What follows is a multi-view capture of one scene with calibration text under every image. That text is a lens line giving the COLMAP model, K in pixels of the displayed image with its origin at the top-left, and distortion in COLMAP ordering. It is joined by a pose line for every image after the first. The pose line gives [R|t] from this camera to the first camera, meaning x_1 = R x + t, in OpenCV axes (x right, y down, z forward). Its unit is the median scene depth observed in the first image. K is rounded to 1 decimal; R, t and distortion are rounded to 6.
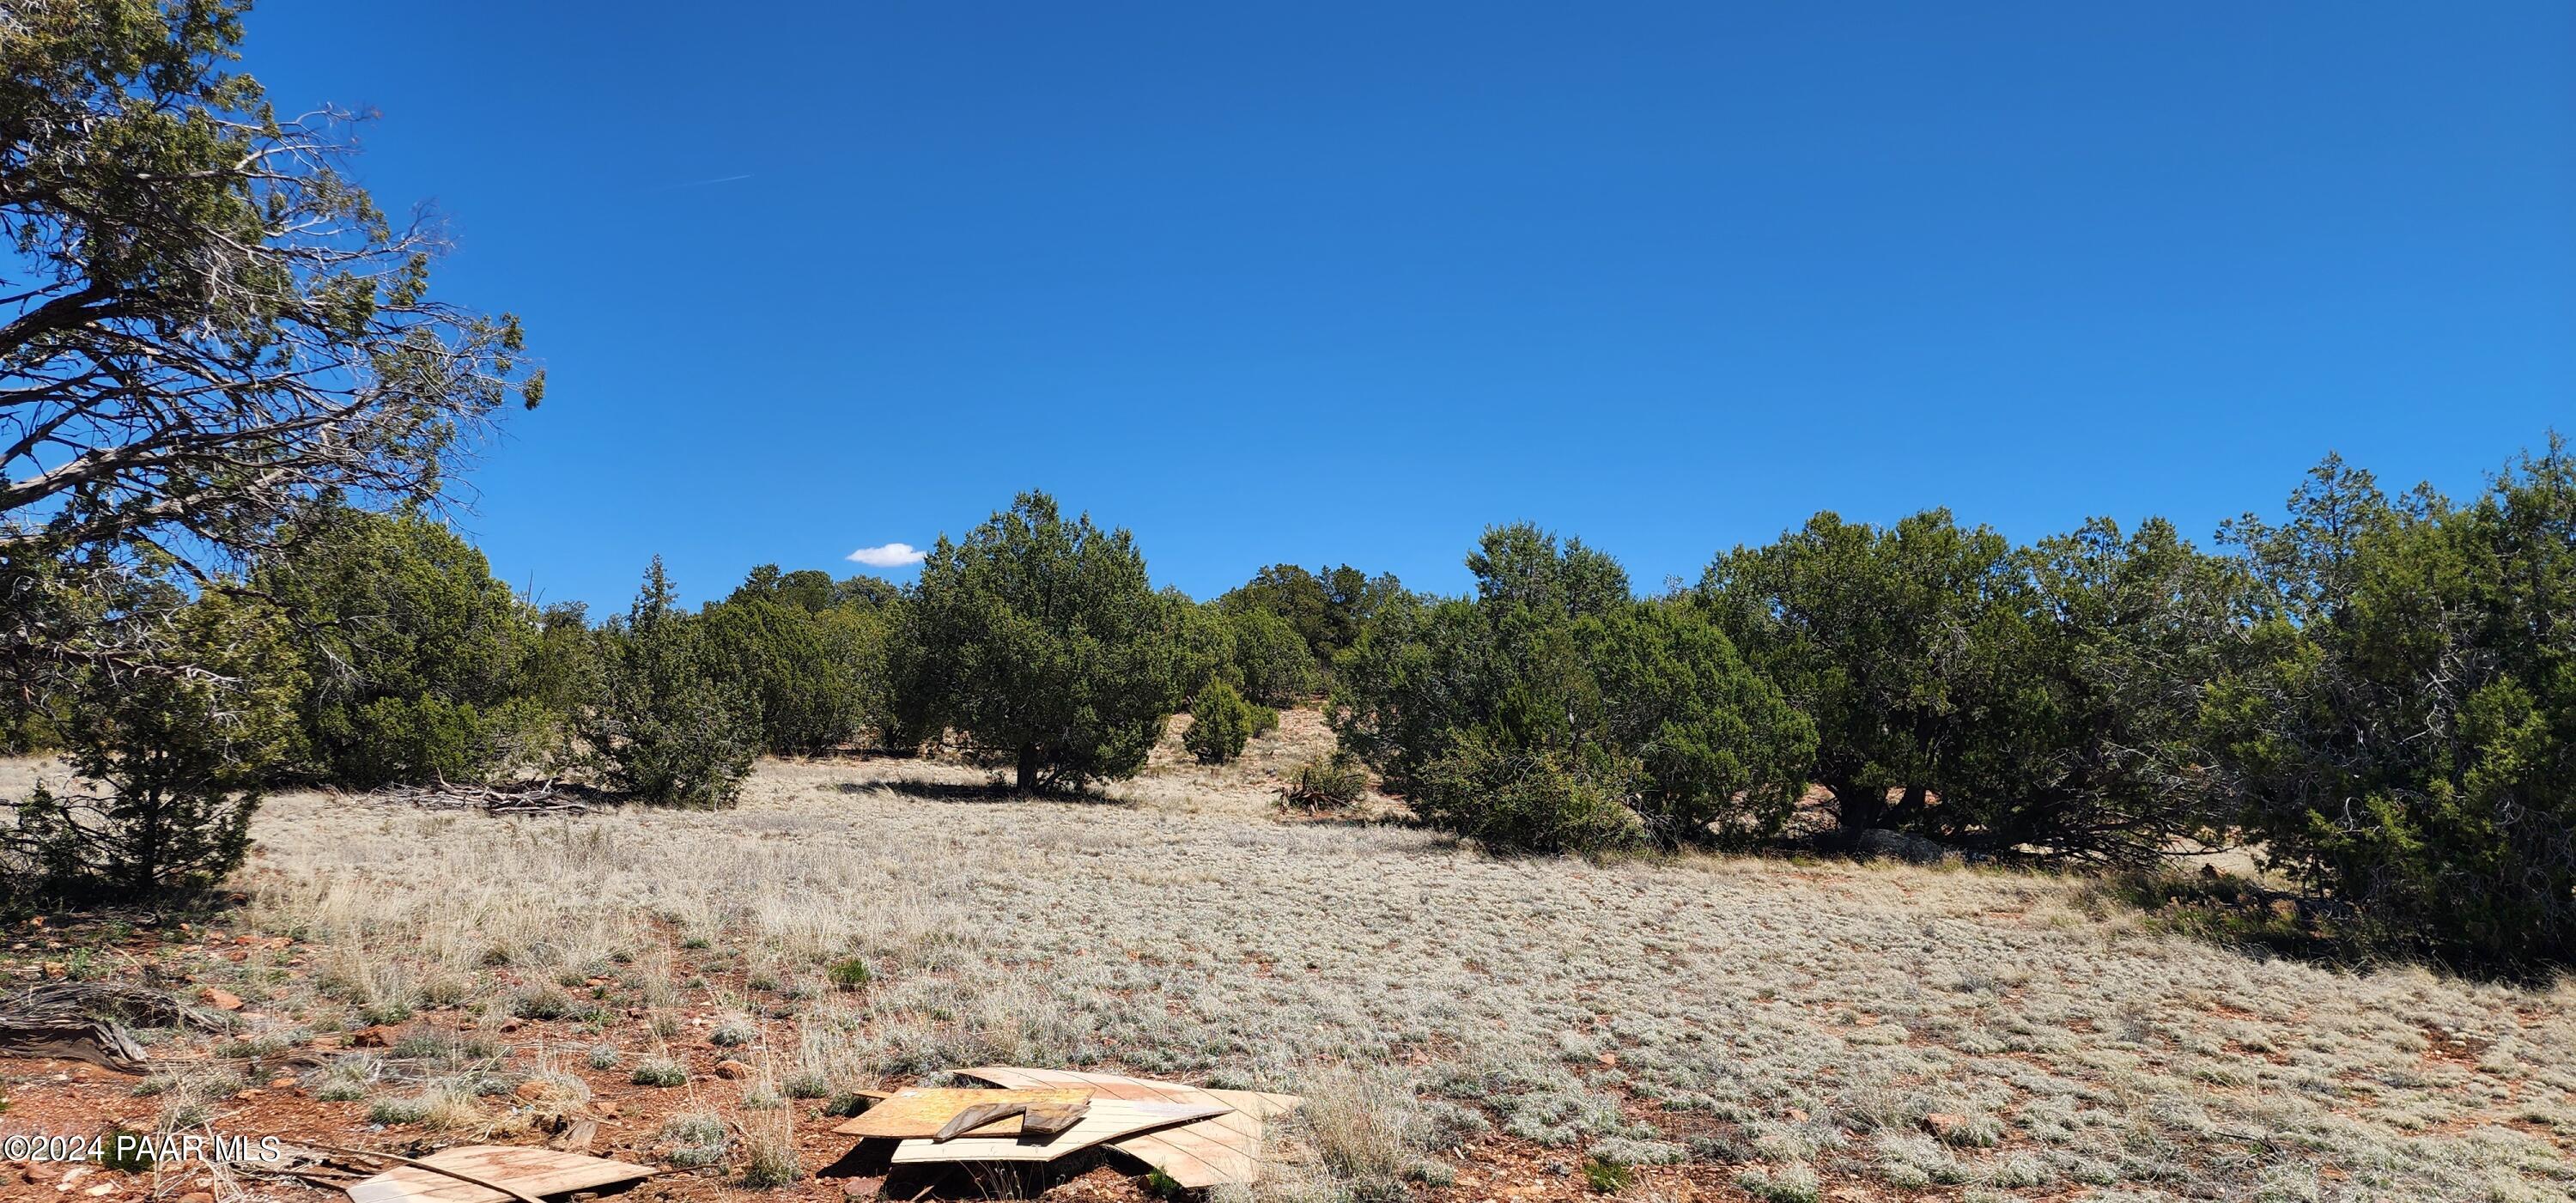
lens RADIAL K [[1721.8, 0, 1287.9], [0, 1721.8, 607.7], [0, 0, 1]] dist [0.052138, -0.022145]
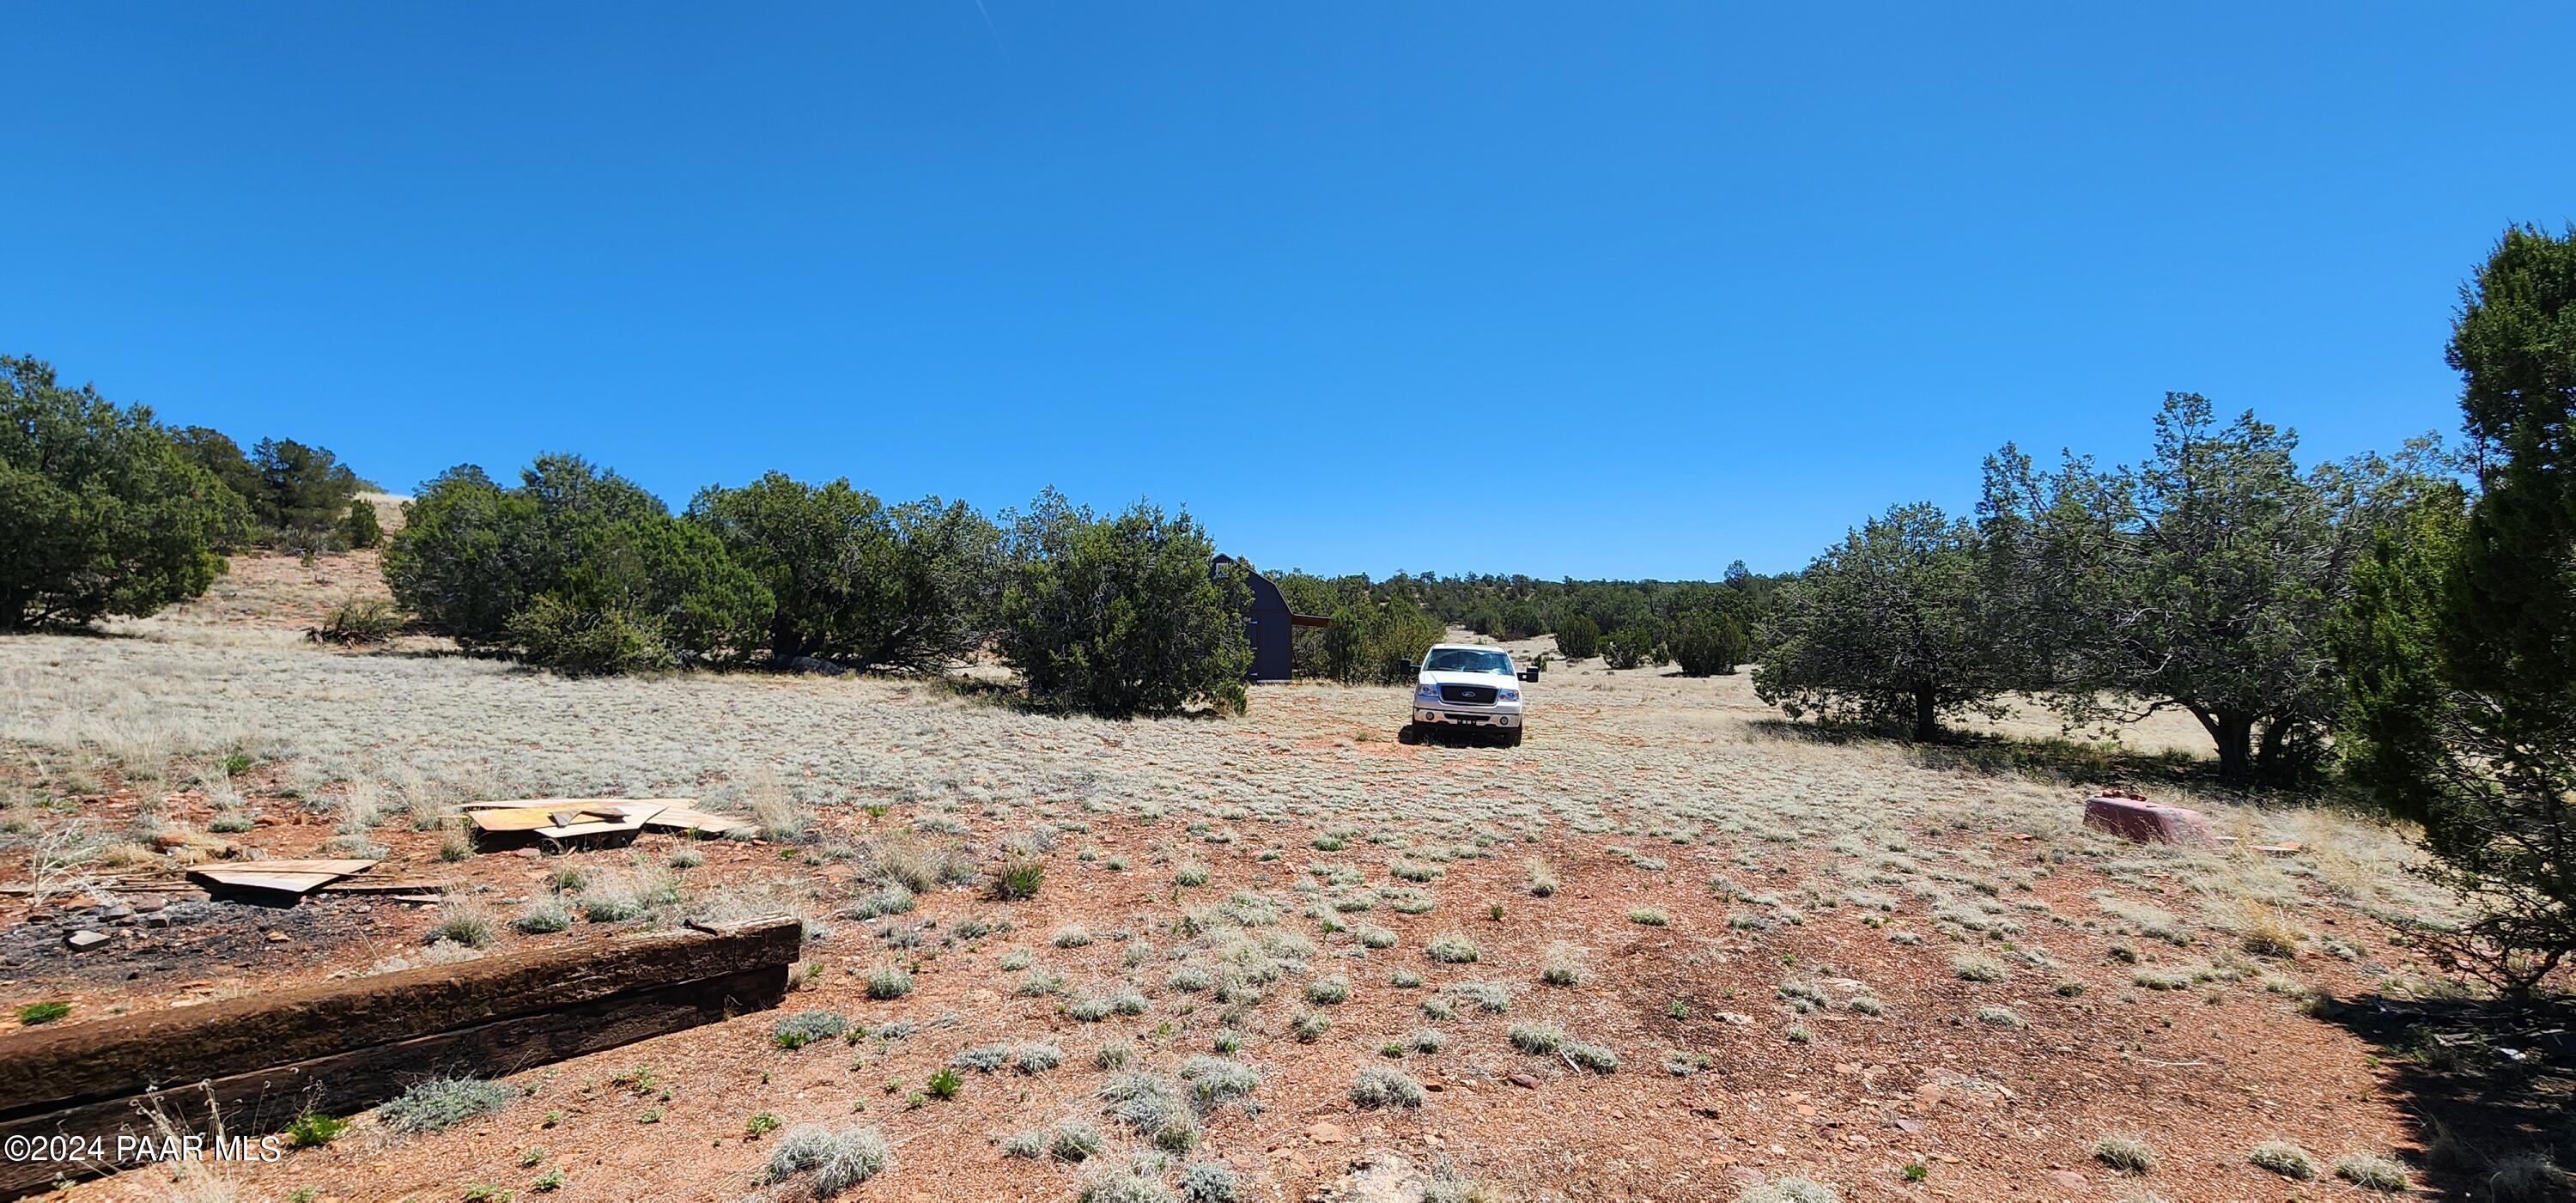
lens RADIAL K [[1054.5, 0, 1287.3], [0, 1054.5, 604.7], [0, 0, 1]] dist [-0.008285, 0.001626]
pose [[0.675234, 0.033073, 0.736862, -0.121927], [-0.092894, 0.994853, 0.040471, -0.015049], [-0.731731, -0.095778, 0.674831, -0.083315]]
